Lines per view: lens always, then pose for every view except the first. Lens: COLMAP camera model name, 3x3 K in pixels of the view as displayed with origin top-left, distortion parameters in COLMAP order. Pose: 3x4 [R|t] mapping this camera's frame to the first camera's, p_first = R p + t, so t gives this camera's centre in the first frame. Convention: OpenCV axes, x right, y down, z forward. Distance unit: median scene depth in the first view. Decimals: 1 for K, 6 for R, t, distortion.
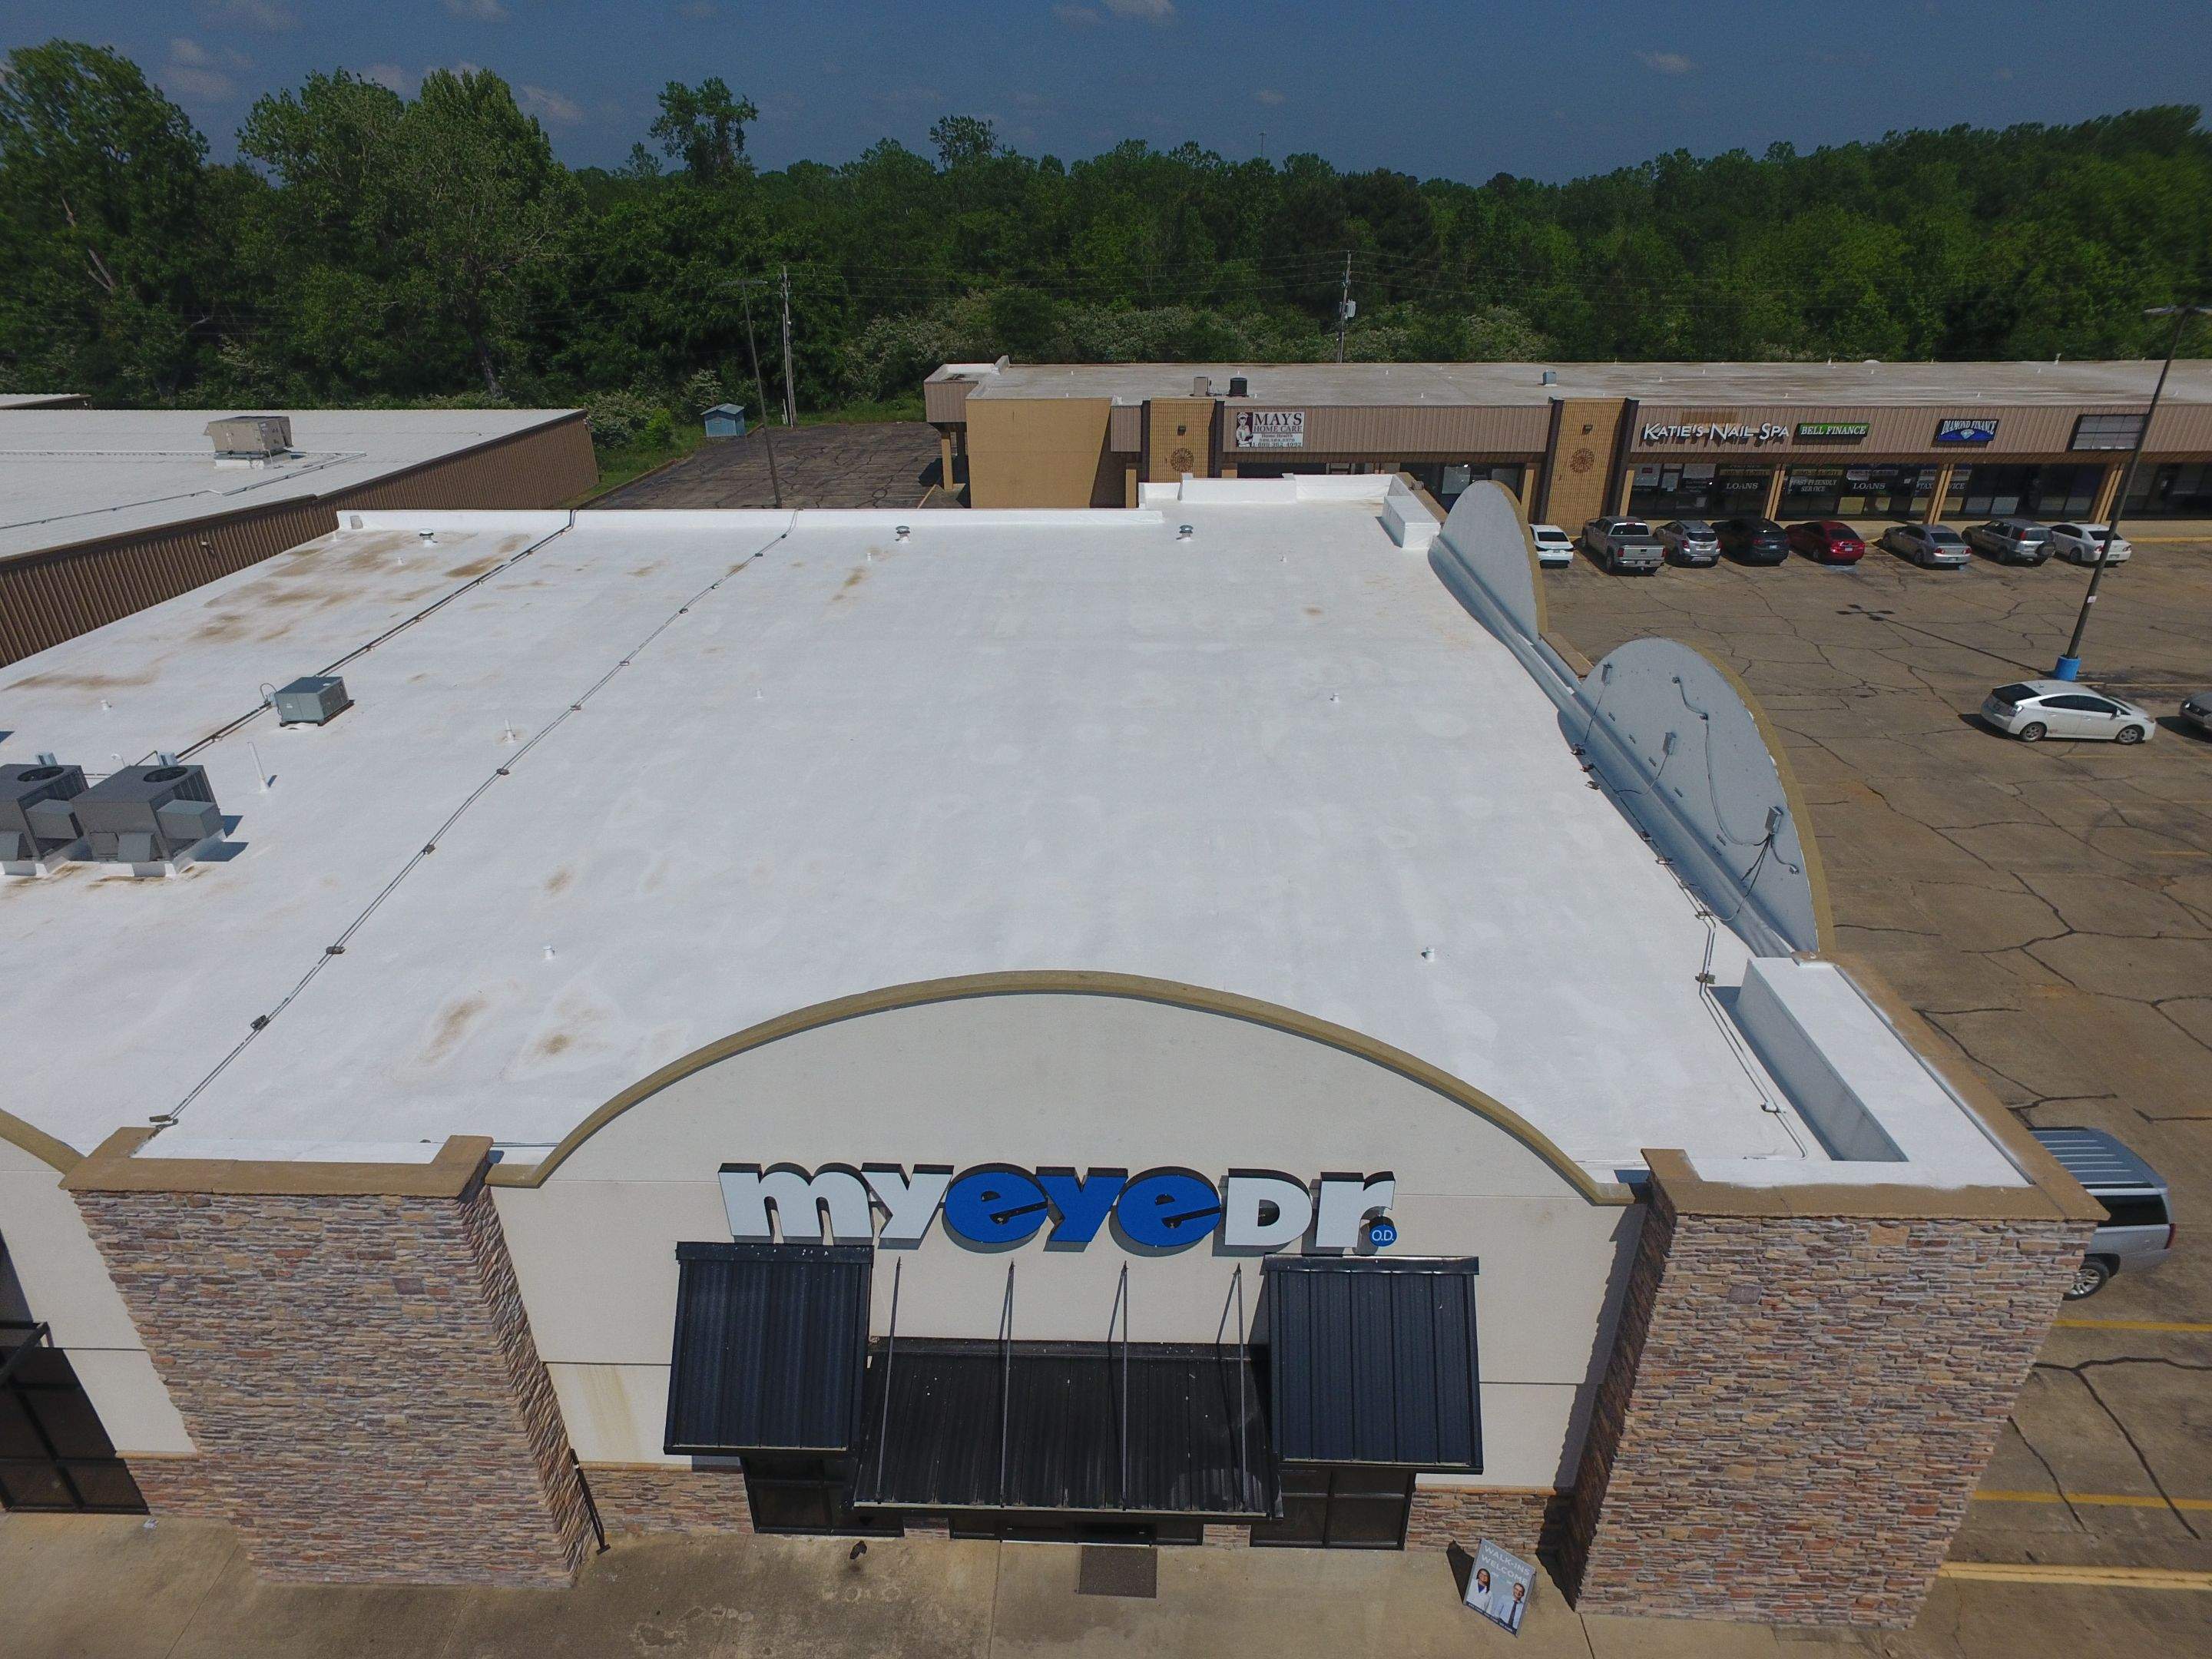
lens RADIAL K [[1287.5, 0, 1090.4], [0, 1287.5, 850.5], [0, 0, 1]] dist [-0.022084, 0.021255]
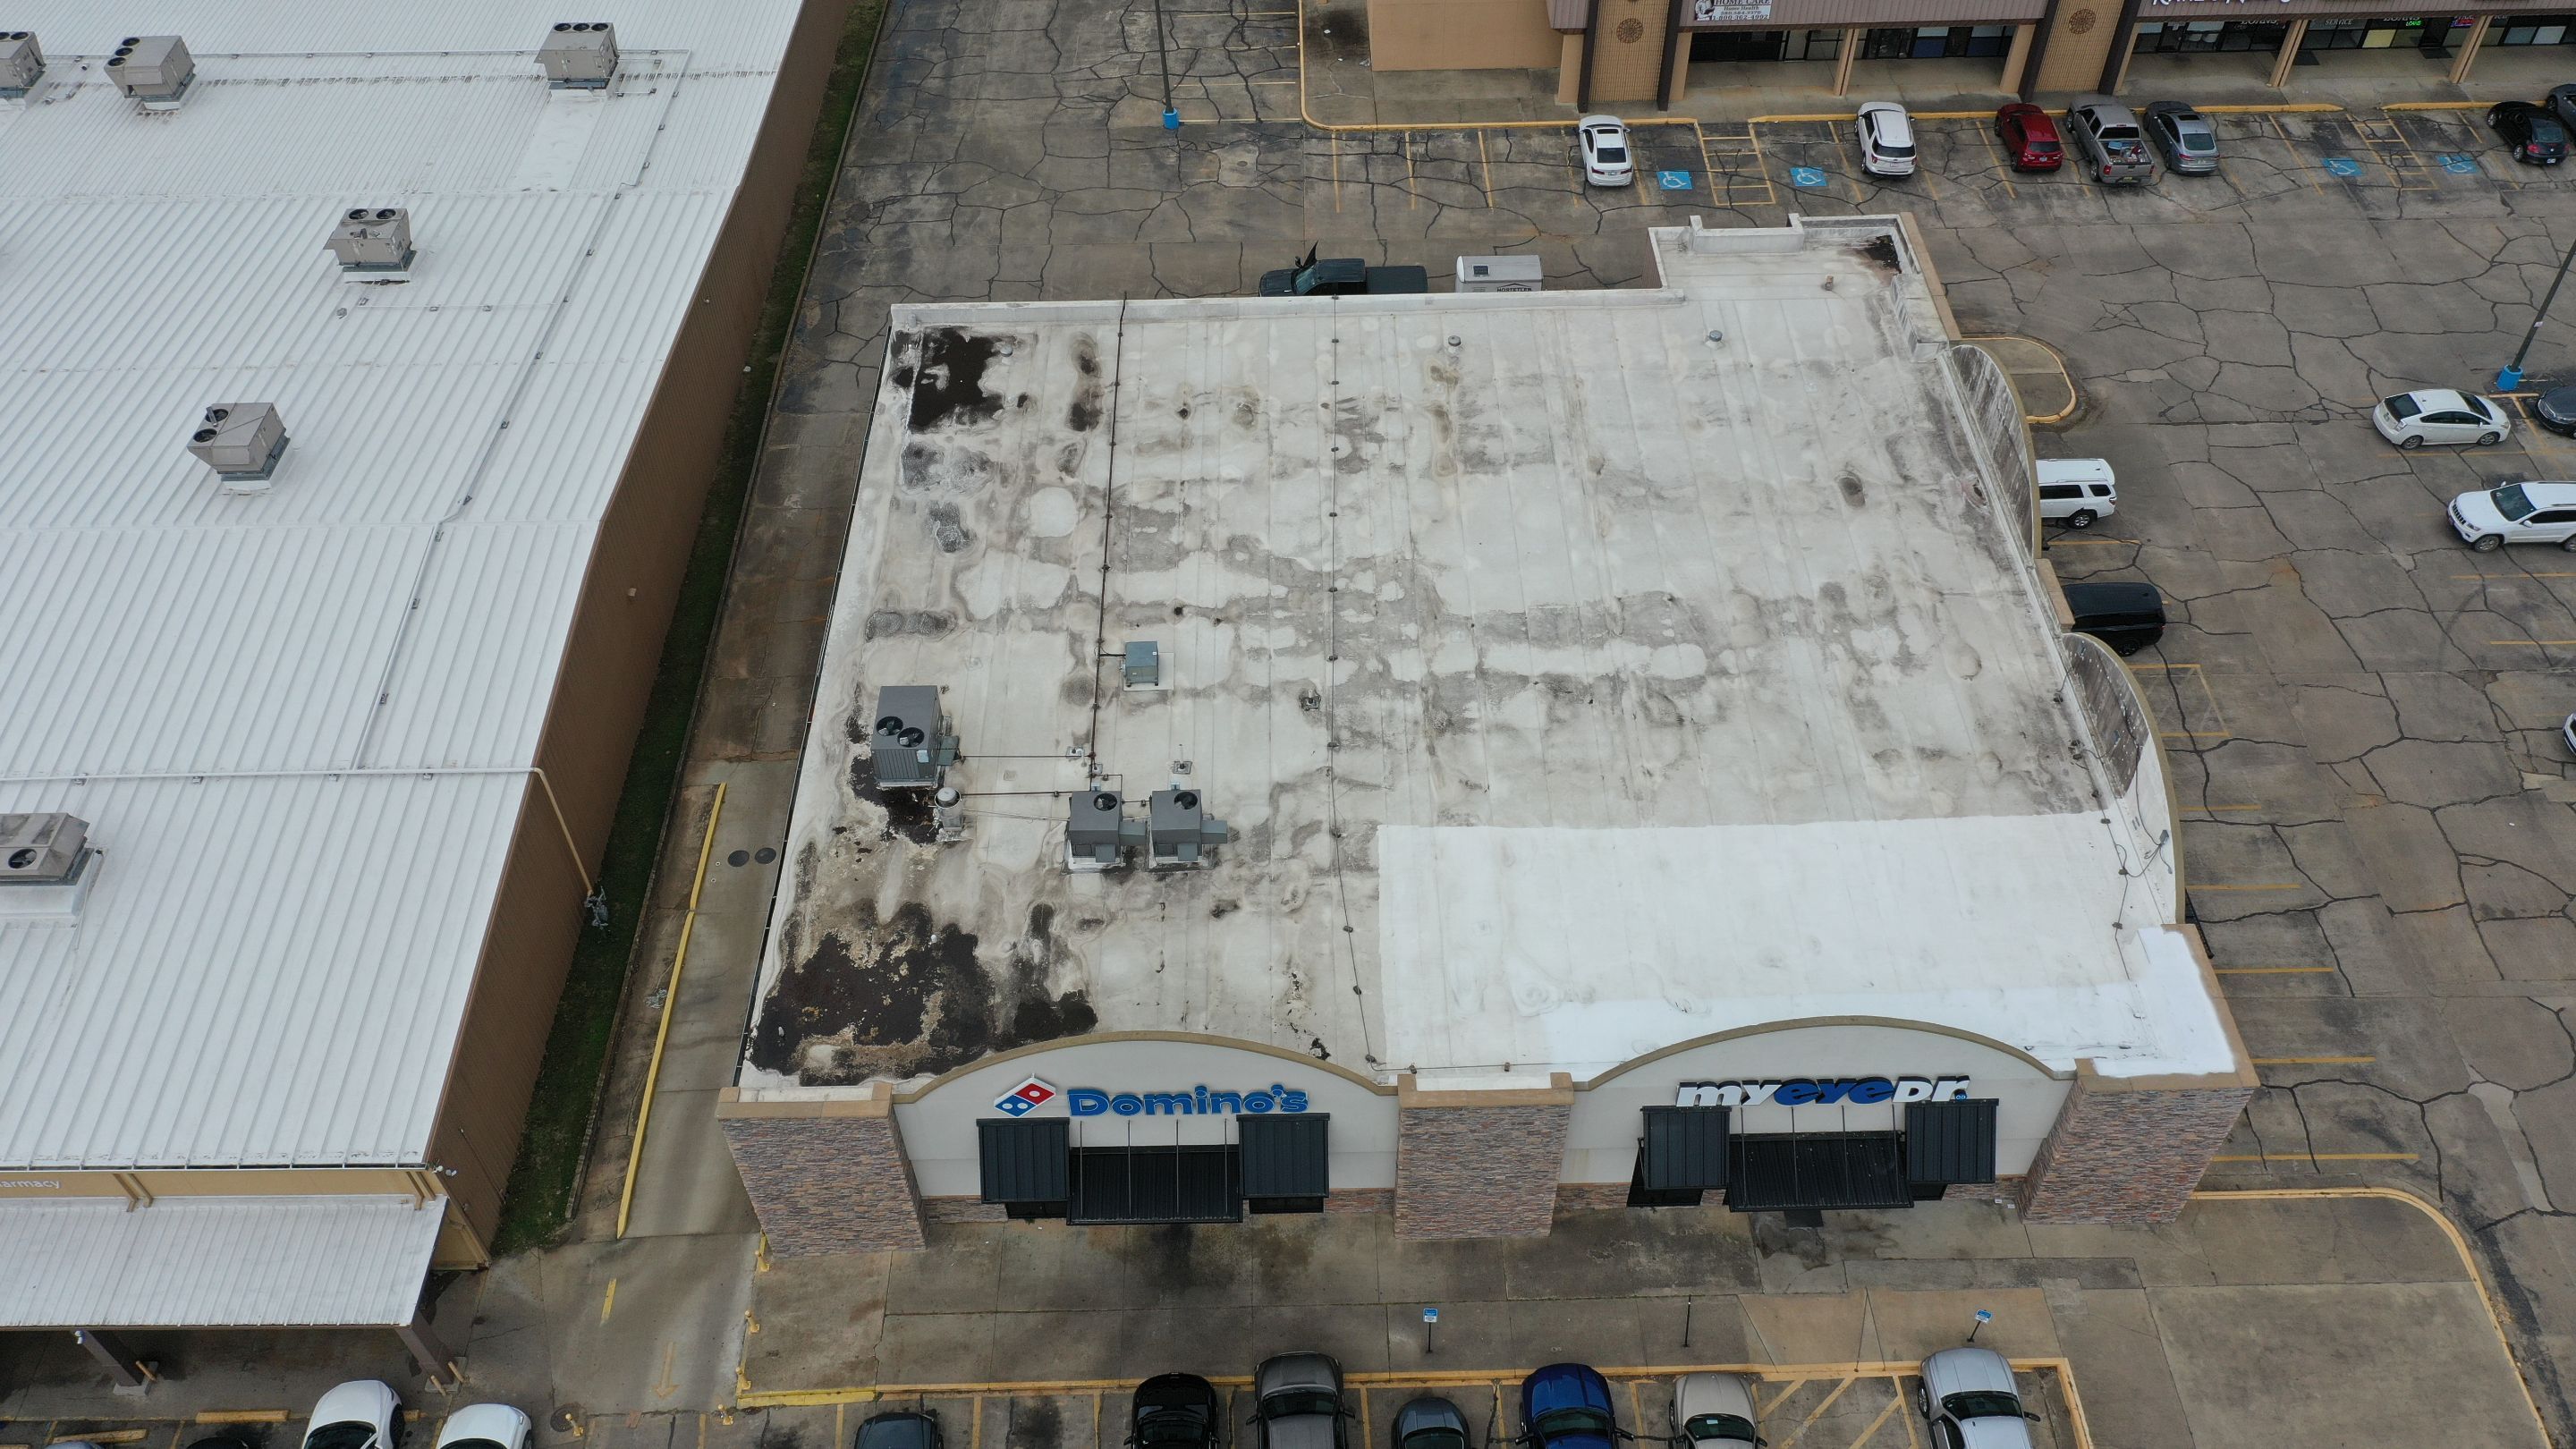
lens RADIAL K [[2007.9, 0, 1288.0], [0, 2007.9, 724.5], [0, 0, 1]] dist [-0.003196, 0.007709]
pose [[0.998738, -0.041517, 0.028247, -0.607197], [0.029343, 0.939005, 0.342650, -0.920582], [-0.040749, -0.341389, 0.939039, -1.217522]]
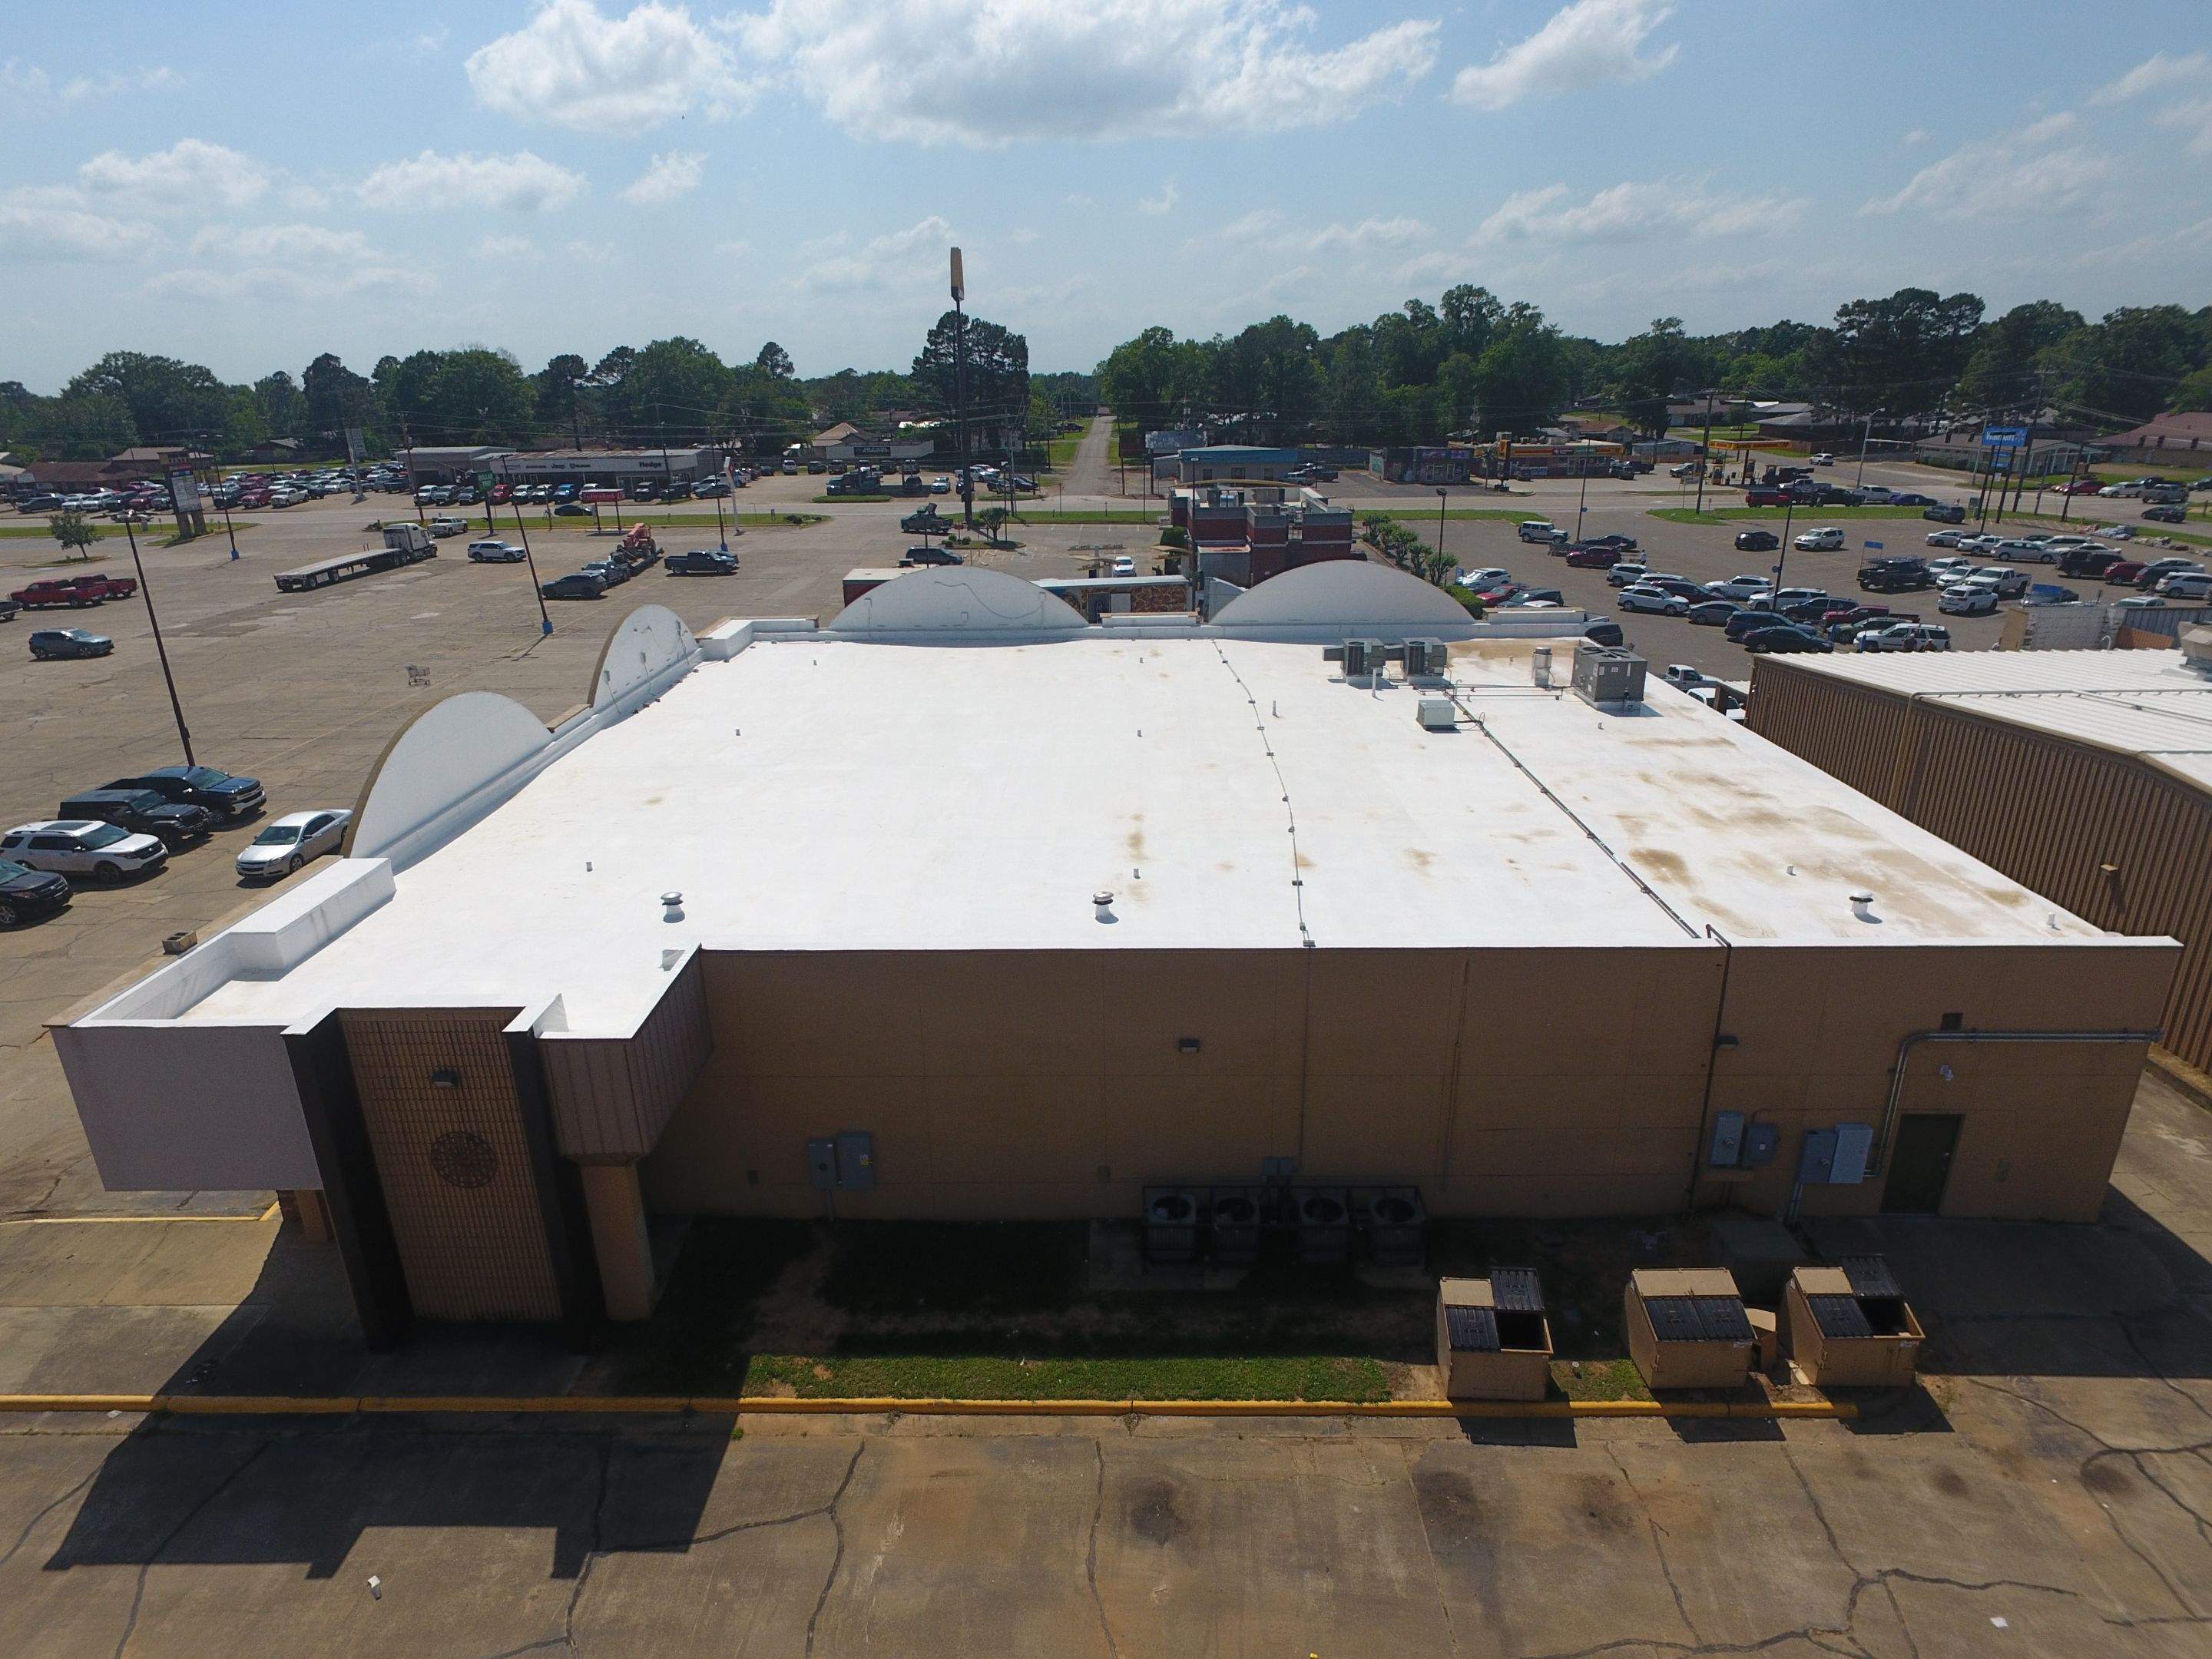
lens RADIAL K [[1283.6, 0, 1094.2], [0, 1283.6, 848.1], [0, 0, 1]] dist [-0.012137, 0.014899]
pose [[-0.999613, 0.027571, -0.003774, -0.243405], [0.015902, 0.677234, 0.735596, -1.295336], [0.022837, 0.735251, -0.677410, 2.470471]]
